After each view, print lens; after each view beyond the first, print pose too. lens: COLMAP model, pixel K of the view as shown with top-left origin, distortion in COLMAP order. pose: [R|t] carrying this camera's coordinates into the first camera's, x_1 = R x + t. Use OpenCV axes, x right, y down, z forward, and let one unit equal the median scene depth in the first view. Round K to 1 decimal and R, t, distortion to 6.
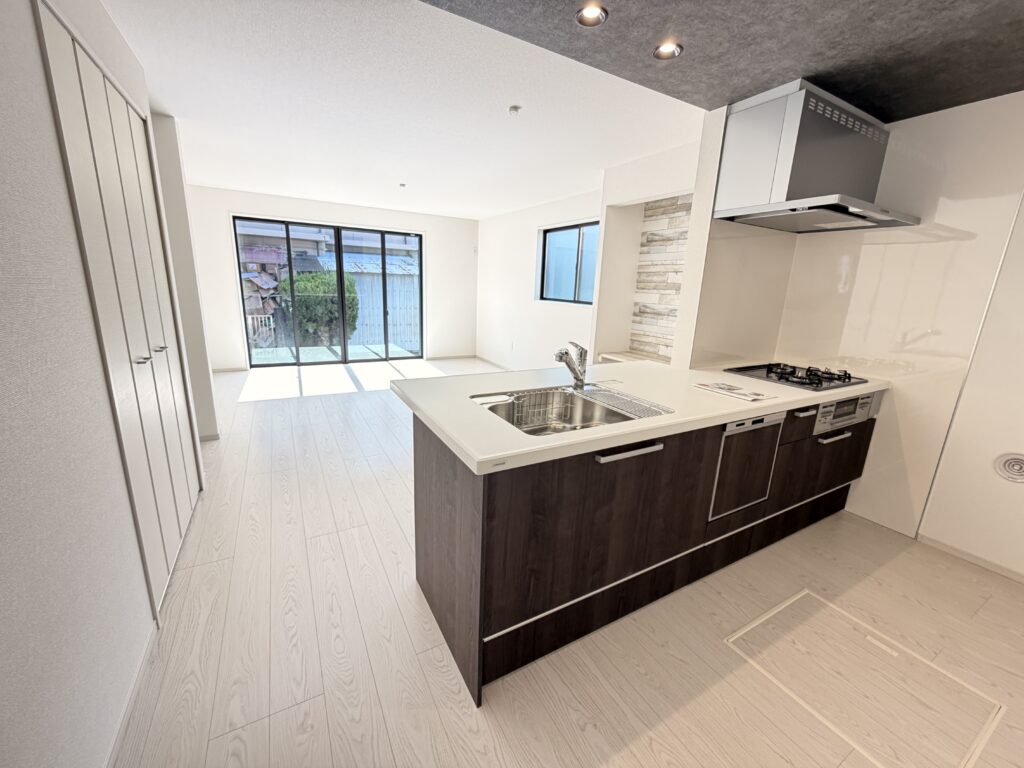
lens RADIAL K [[410.7, 0, 513.8], [0, 410.7, 383.0], [0, 0, 1]] dist [0.001491, -0.001583]
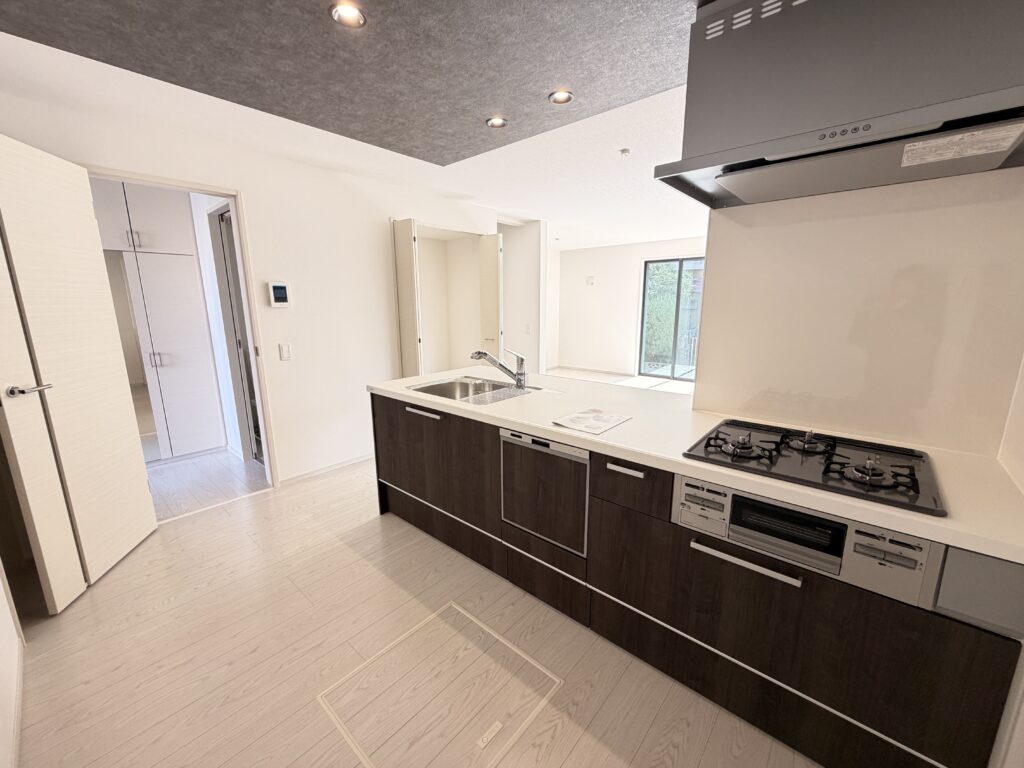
lens RADIAL K [[410.7, 0, 508.3], [0, 410.7, 385.1], [0, 0, 1]] dist [0.001491, -0.001583]
pose [[0.319036, 0.148014, -0.936113, 1.123720], [-0.203879, 0.975323, 0.084729, -0.079688], [0.925554, 0.163822, 0.341340, 0.460517]]
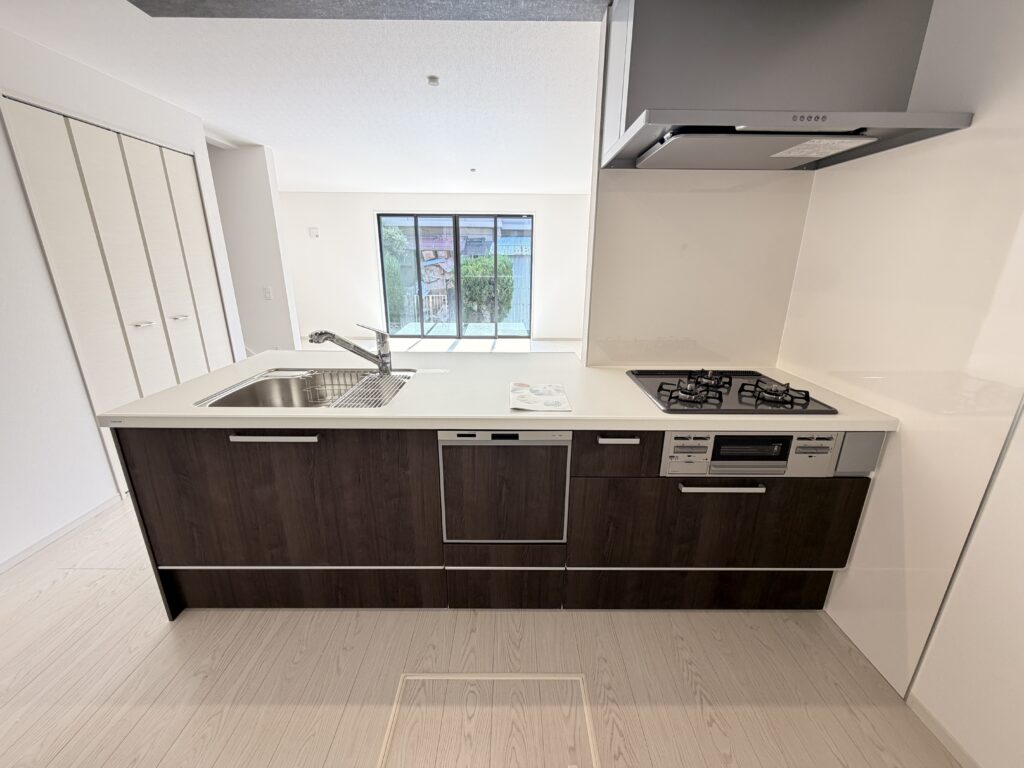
lens RADIAL K [[410.7, 0, 516.9], [0, 410.7, 384.1], [0, 0, 1]] dist [0.001491, -0.001583]
pose [[0.870547, 0.111974, -0.479176, 0.764004], [-0.088928, 0.993532, 0.070608, -0.048288], [0.483983, -0.018856, 0.874874, 0.261958]]
